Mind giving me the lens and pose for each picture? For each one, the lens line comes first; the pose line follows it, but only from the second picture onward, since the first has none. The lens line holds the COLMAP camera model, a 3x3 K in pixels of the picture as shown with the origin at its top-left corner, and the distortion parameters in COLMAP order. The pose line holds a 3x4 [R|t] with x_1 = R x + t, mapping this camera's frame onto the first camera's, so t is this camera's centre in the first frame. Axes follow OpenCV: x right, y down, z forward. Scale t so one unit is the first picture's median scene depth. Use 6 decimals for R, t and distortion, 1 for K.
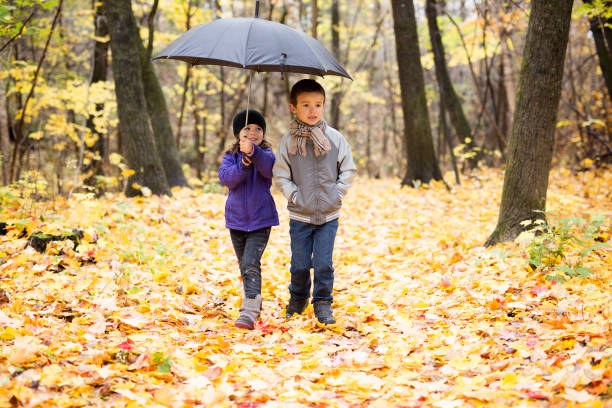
lens RADIAL K [[937.4, 0, 305.9], [0, 937.4, 202.6], [0, 0, 1]] dist [0.043623, 0.000000]
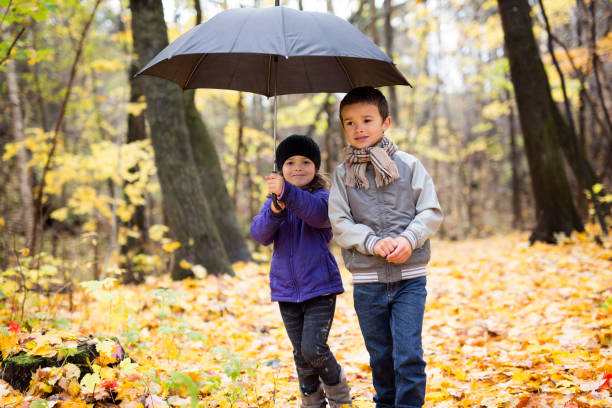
lens RADIAL K [[937.4, 0, 312.2], [0, 937.4, 183.7], [0, 0, 1]] dist [0.043623, 0.000000]
pose [[0.996807, -0.069272, -0.039714, -0.047742], [0.065006, 0.992843, -0.100185, -0.000786], [0.046369, 0.097283, 0.994176, 0.265489]]
